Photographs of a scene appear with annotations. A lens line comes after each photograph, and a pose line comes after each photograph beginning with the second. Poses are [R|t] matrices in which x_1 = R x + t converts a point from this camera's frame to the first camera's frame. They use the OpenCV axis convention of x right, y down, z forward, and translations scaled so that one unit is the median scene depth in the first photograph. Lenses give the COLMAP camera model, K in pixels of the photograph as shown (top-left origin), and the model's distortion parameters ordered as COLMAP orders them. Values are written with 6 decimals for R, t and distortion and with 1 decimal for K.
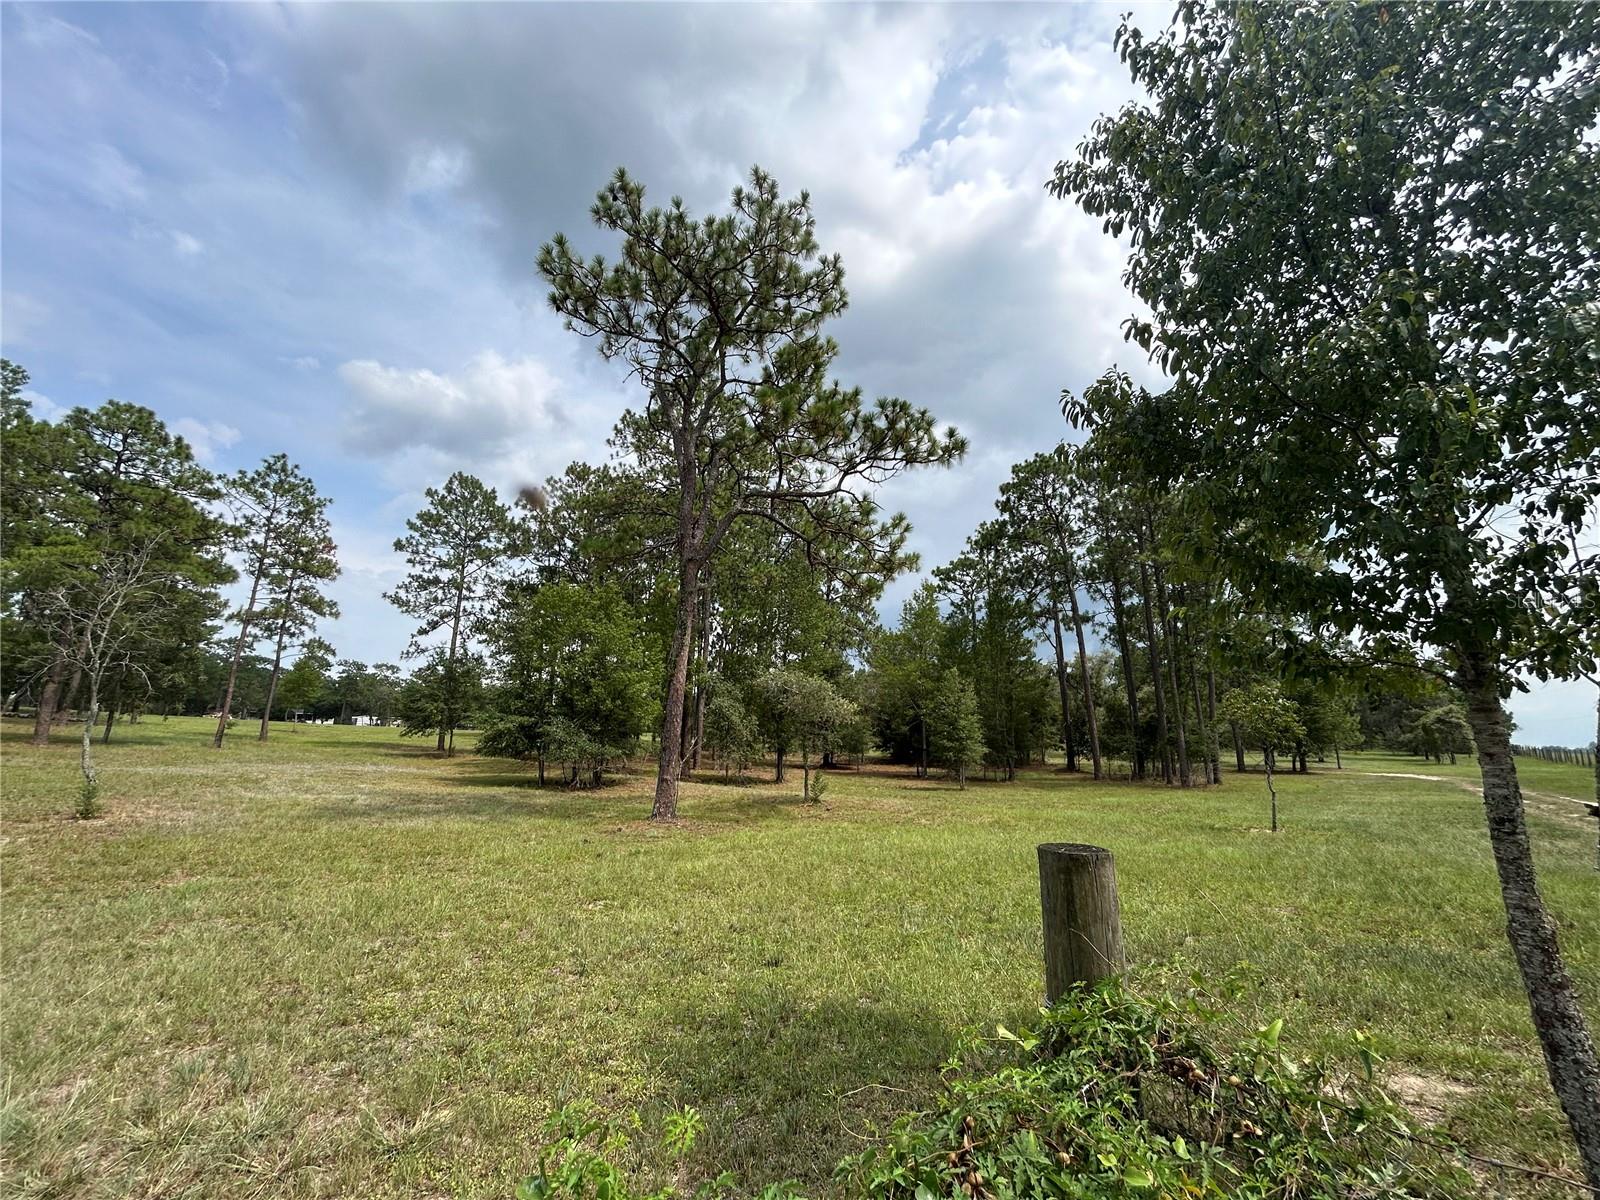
lens RADIAL K [[637.7, 0, 799.6], [0, 637.7, 601.6], [0, 0, 1]] dist [0.000123, 0.000217]
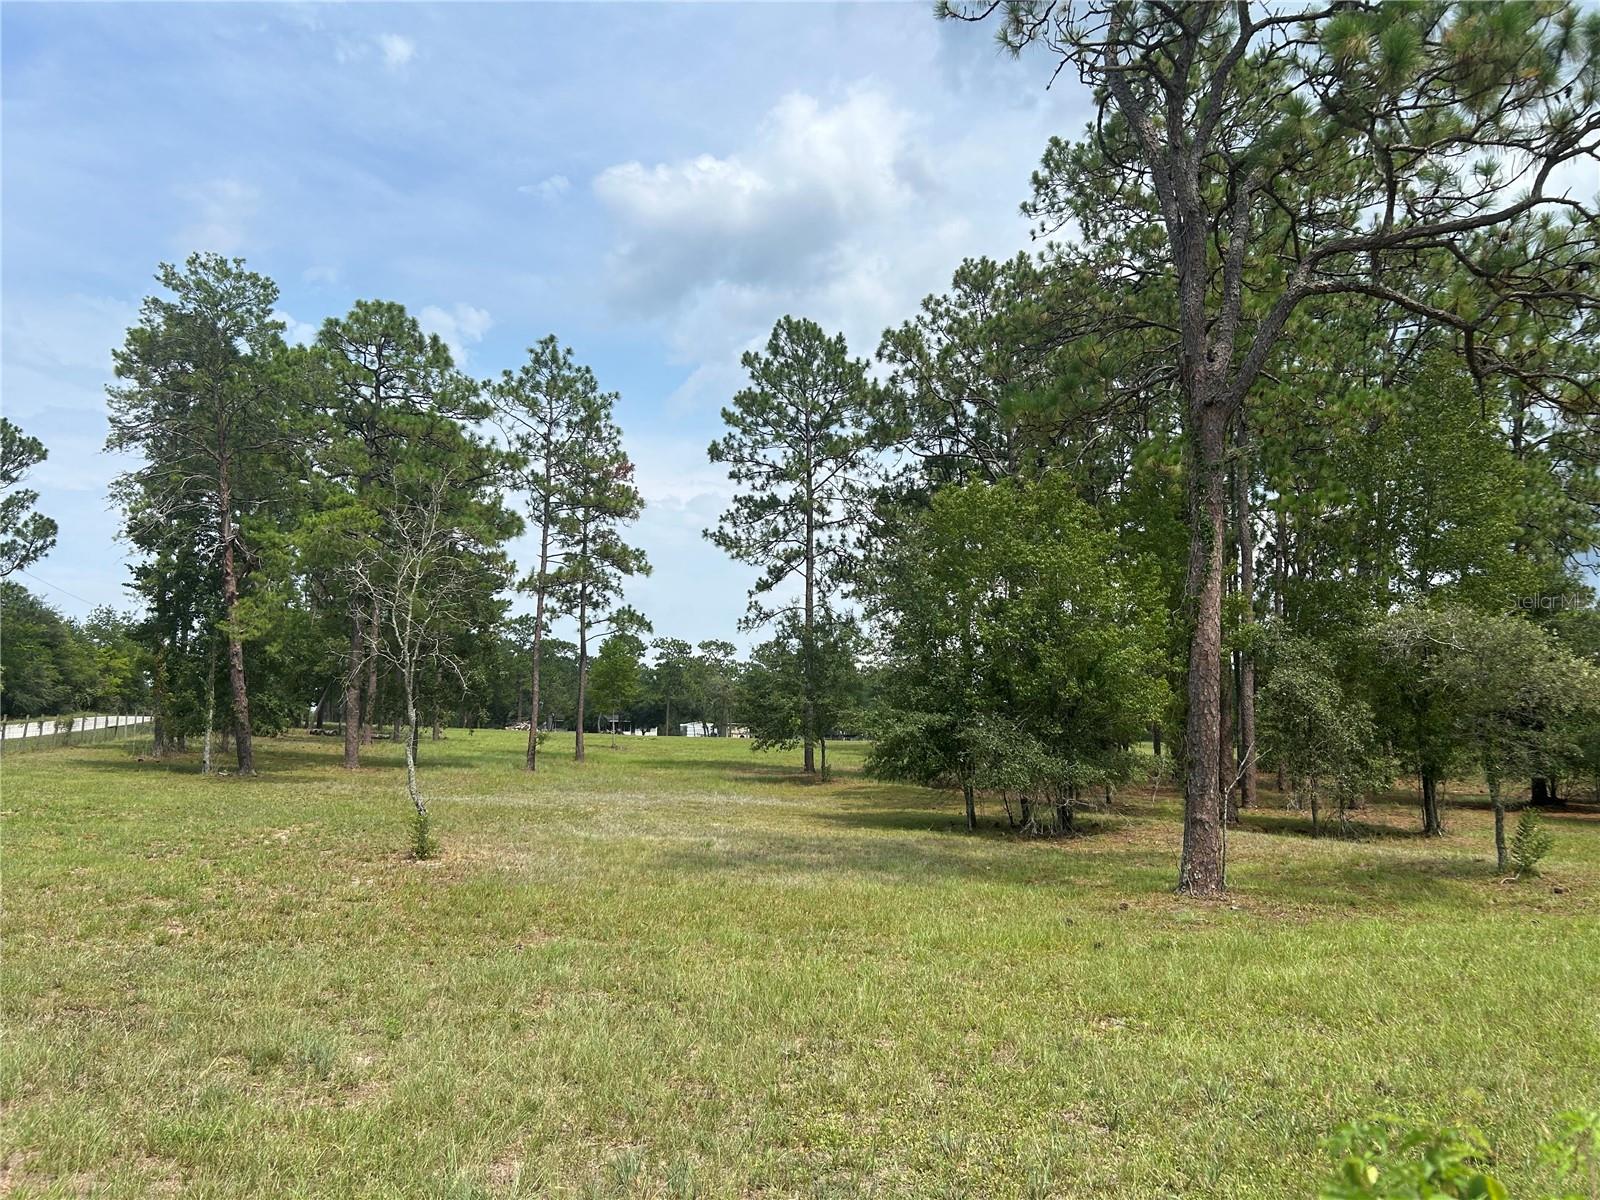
lens RADIAL K [[1197.7, 0, 812.4], [0, 1197.7, 604.6], [0, 0, 1]] dist [0.052813, -0.056798]
pose [[0.883163, -0.068512, -0.464035, -0.008193], [0.108223, 0.992347, 0.059459, 0.001594], [0.456410, -0.102732, 0.883819, -0.016354]]
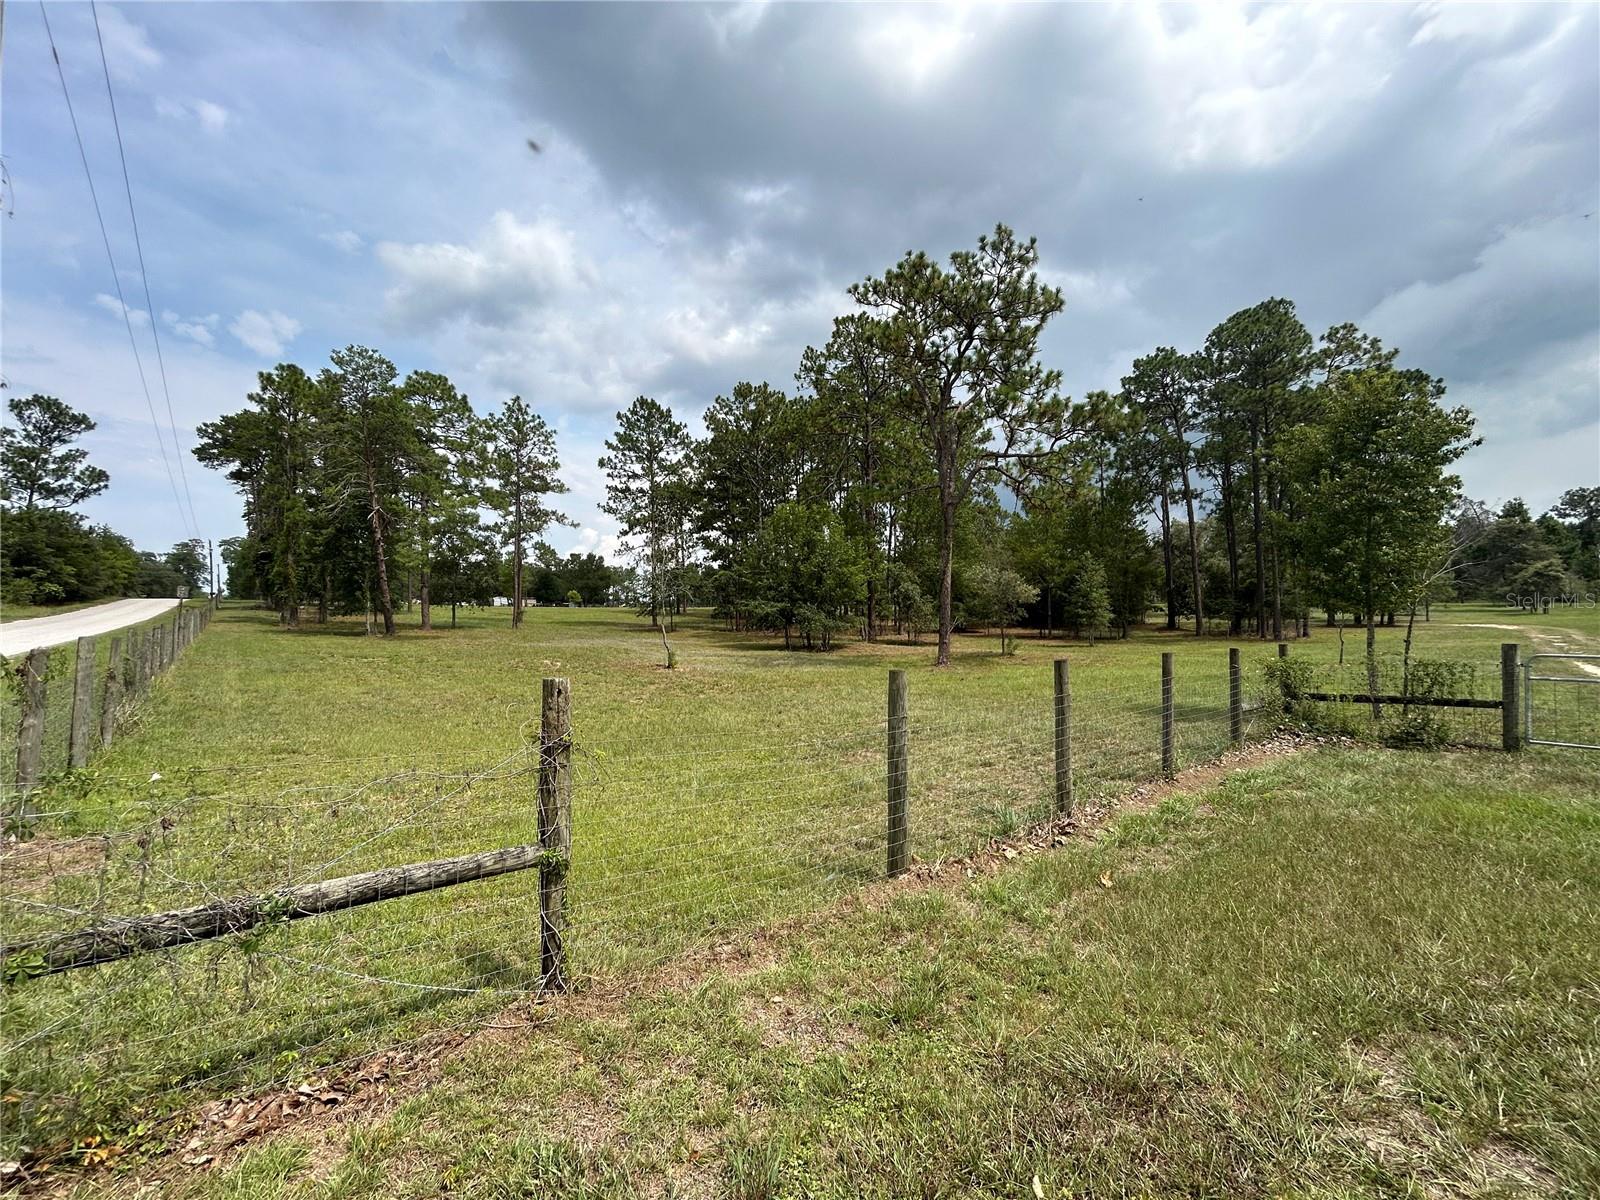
lens RADIAL K [[637.7, 0, 802.3], [0, 637.7, 595.4], [0, 0, 1]] dist [0.000123, 0.000217]
pose [[0.994069, -0.031192, -0.104180, -0.188819], [0.050944, 0.979935, 0.192695, -0.082156], [0.096079, -0.196860, 0.975713, -0.290167]]
